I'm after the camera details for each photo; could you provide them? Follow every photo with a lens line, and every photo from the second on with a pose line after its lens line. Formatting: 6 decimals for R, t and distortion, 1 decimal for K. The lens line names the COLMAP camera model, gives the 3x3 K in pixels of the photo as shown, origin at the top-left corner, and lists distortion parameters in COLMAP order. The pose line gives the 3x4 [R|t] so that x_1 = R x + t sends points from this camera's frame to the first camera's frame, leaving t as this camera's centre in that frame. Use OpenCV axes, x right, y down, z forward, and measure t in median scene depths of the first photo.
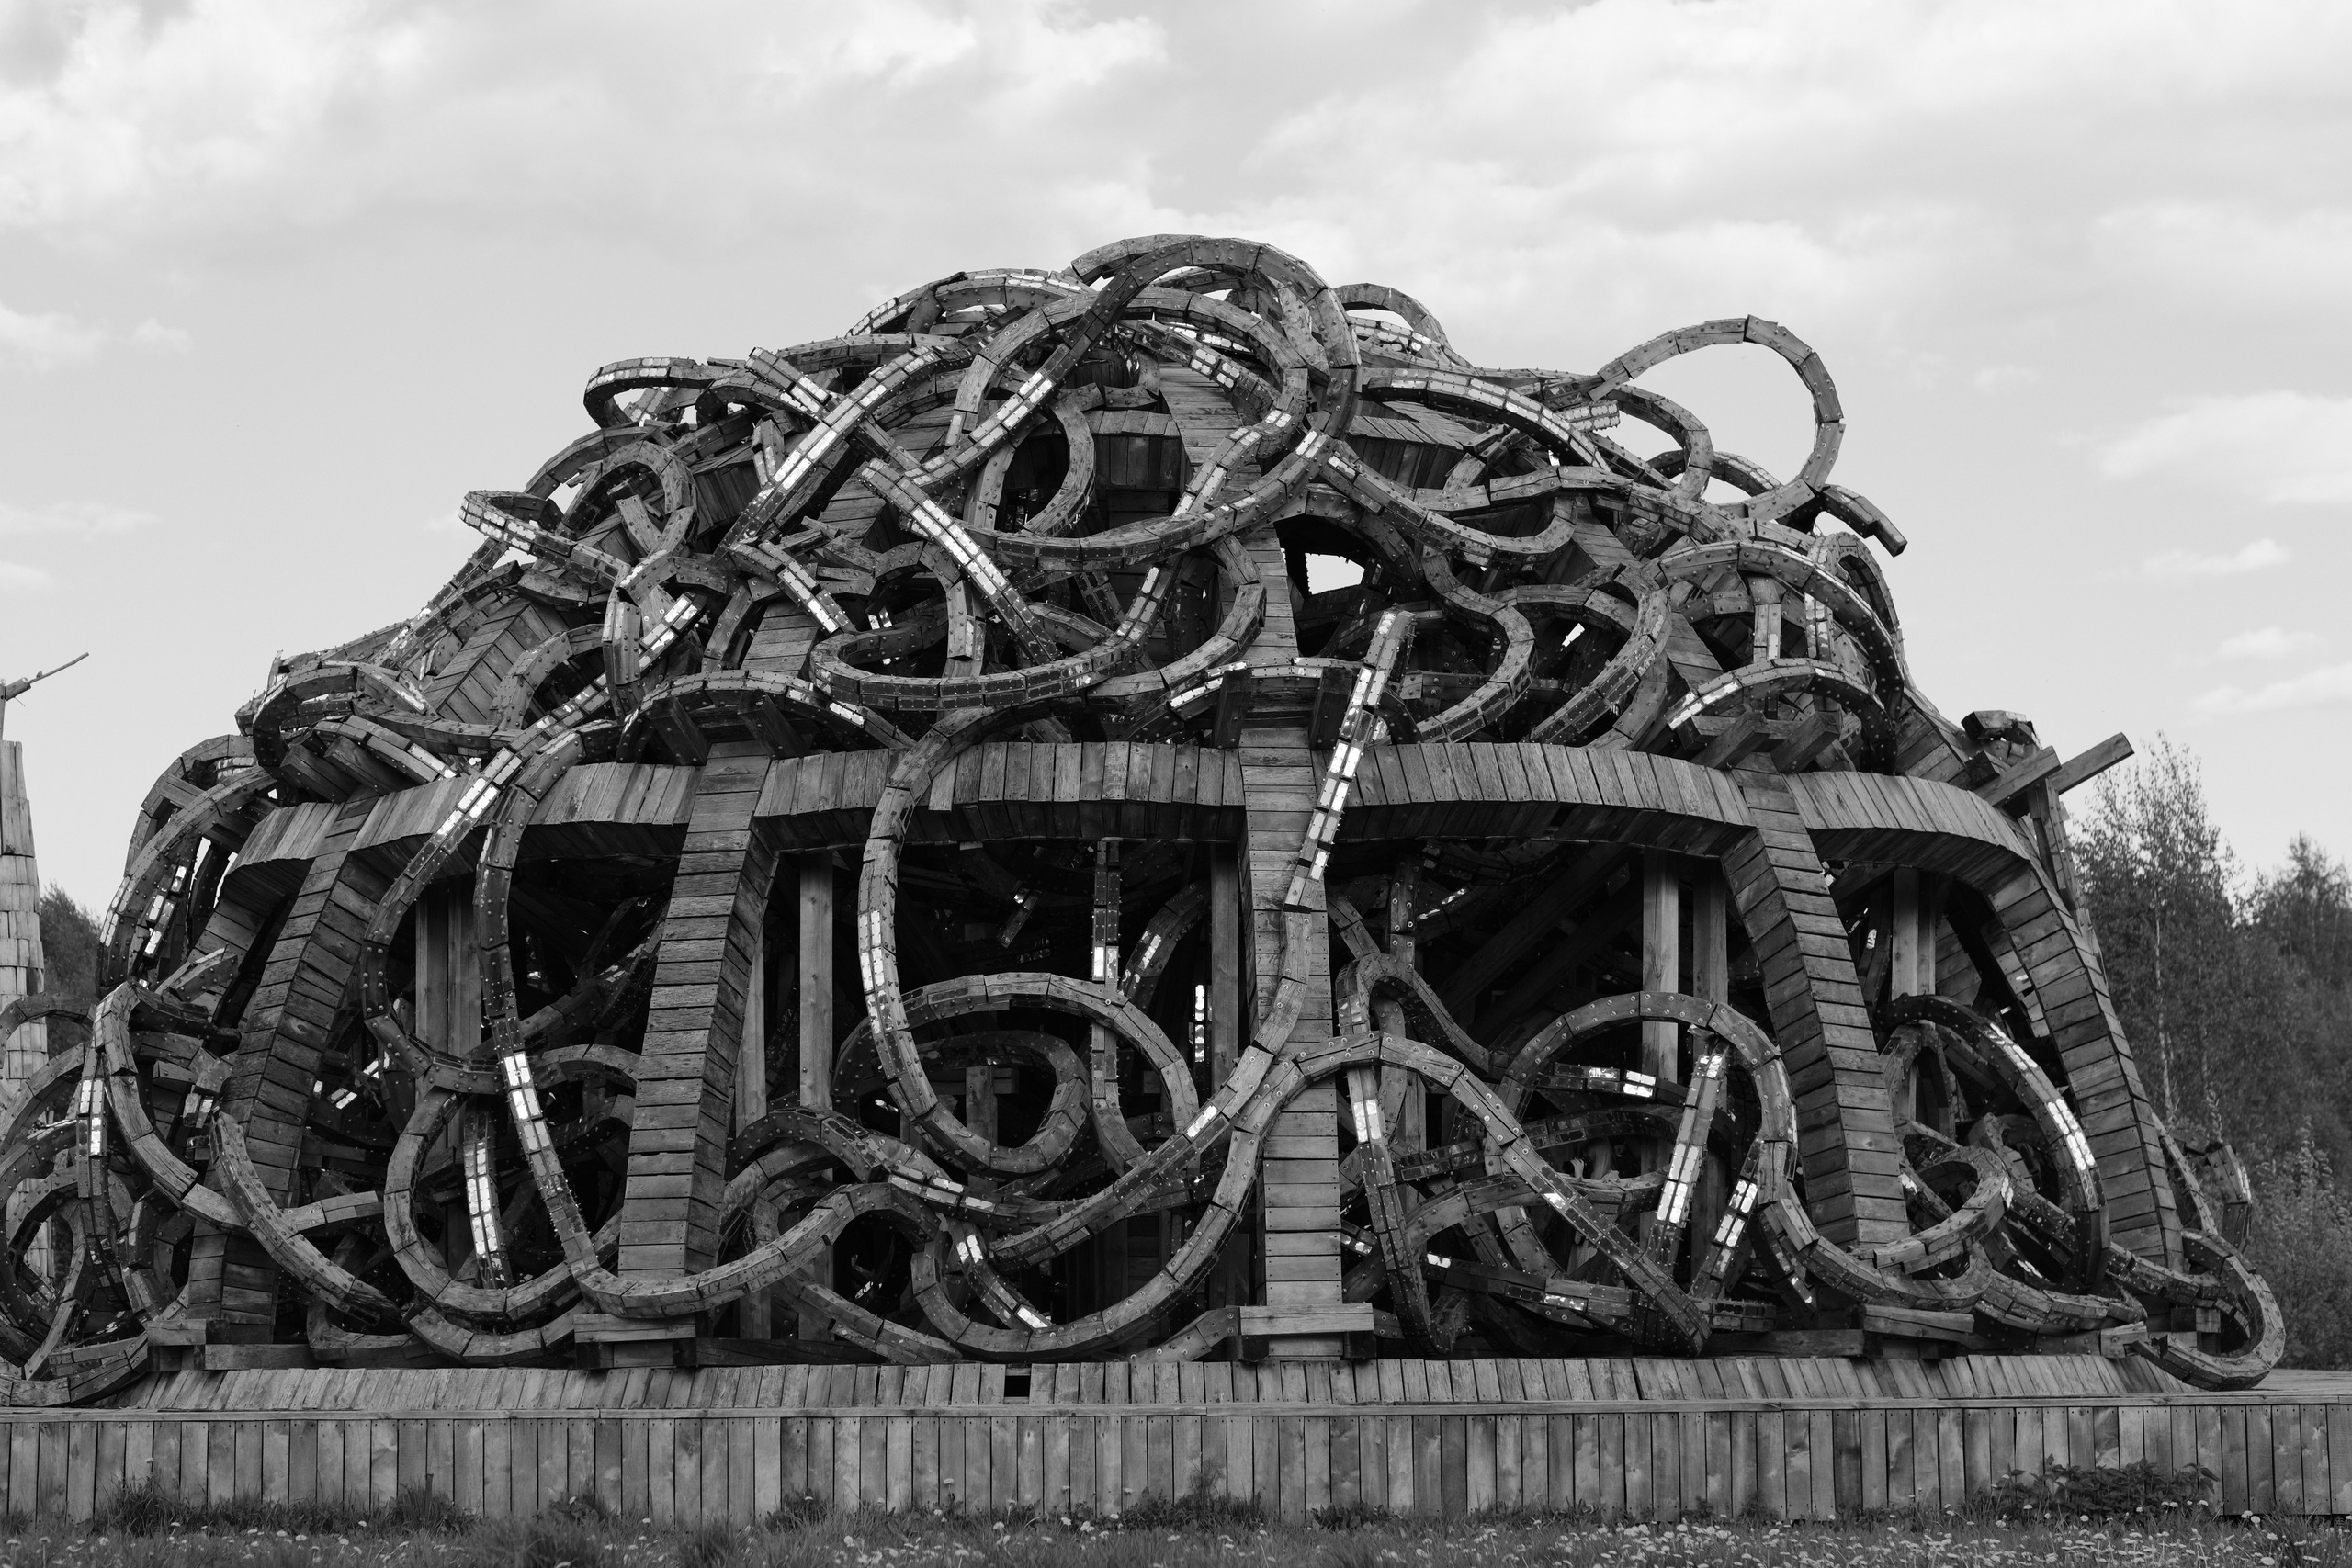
lens RADIAL K [[5043.3, 0, 1176.9], [0, 5043.3, 786.3], [0, 0, 1]] dist [0.100148, 0.000000]
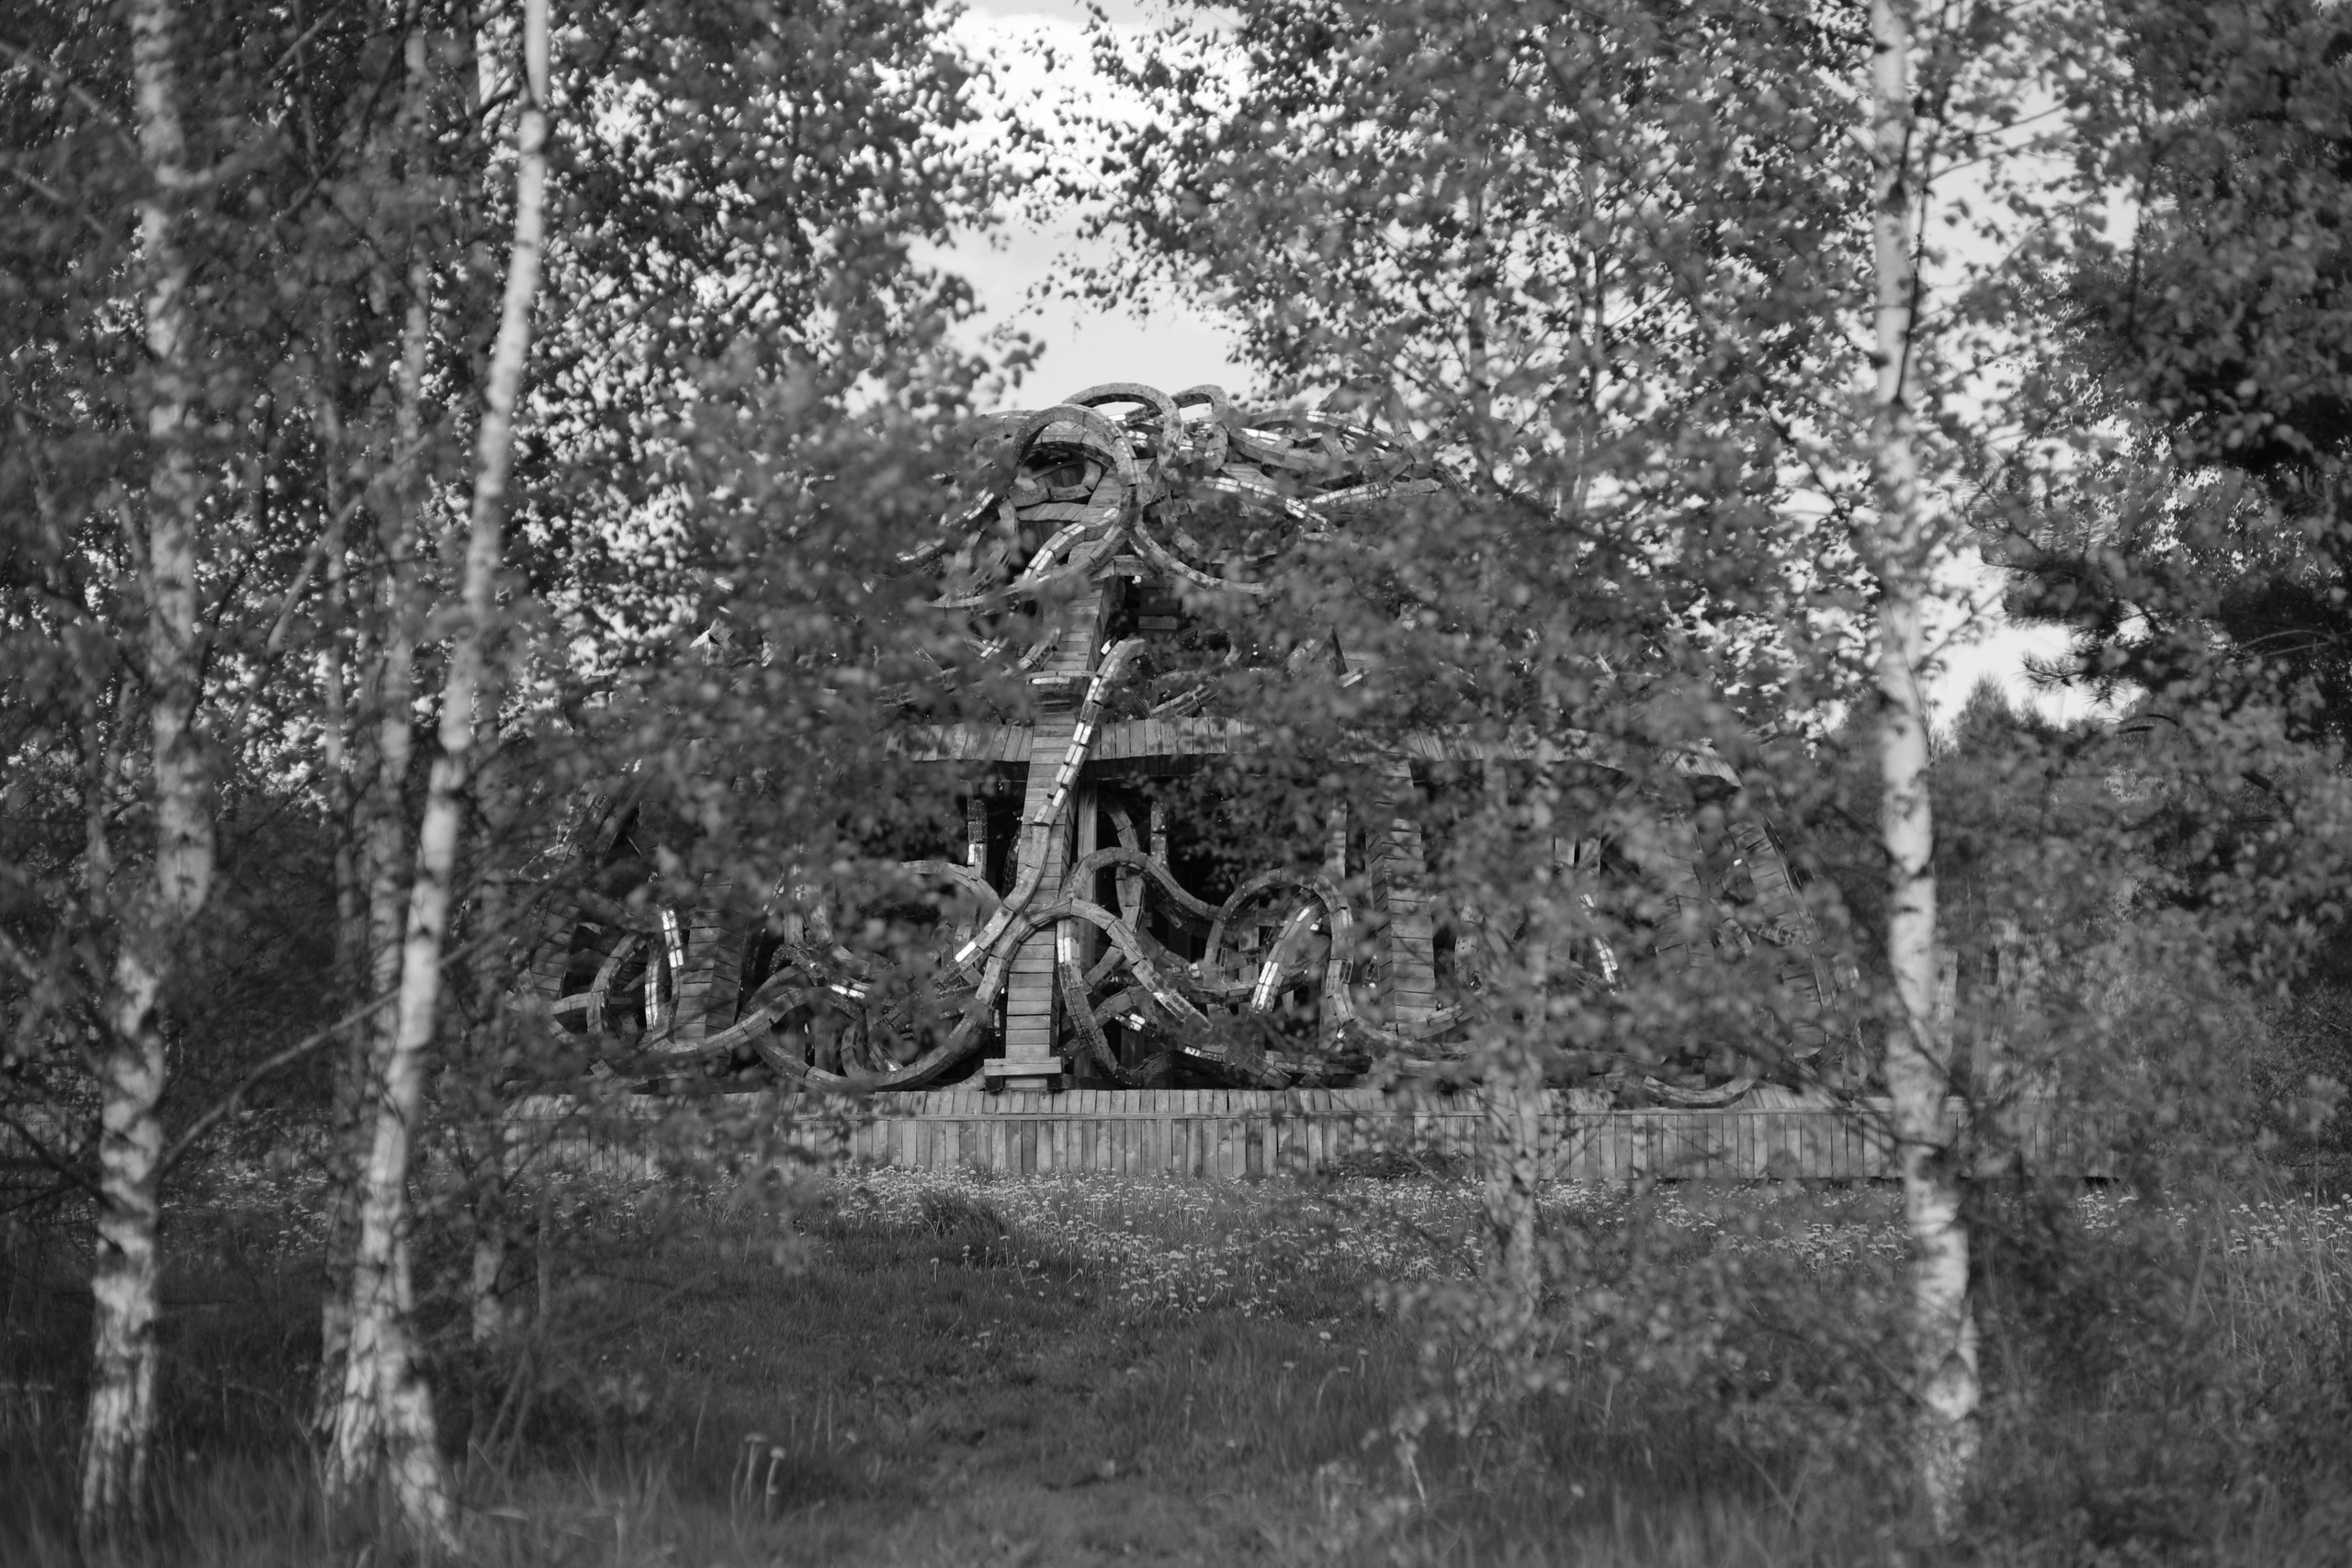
lens RADIAL K [[5043.3, 0, 1175.3], [0, 5043.3, 782.4], [0, 0, 1]] dist [0.100148, 0.000000]
pose [[0.957426, -0.017102, -0.288171, 0.559710], [0.029632, 0.998793, 0.039174, -0.054969], [0.287153, -0.046045, 0.956777, -0.605575]]
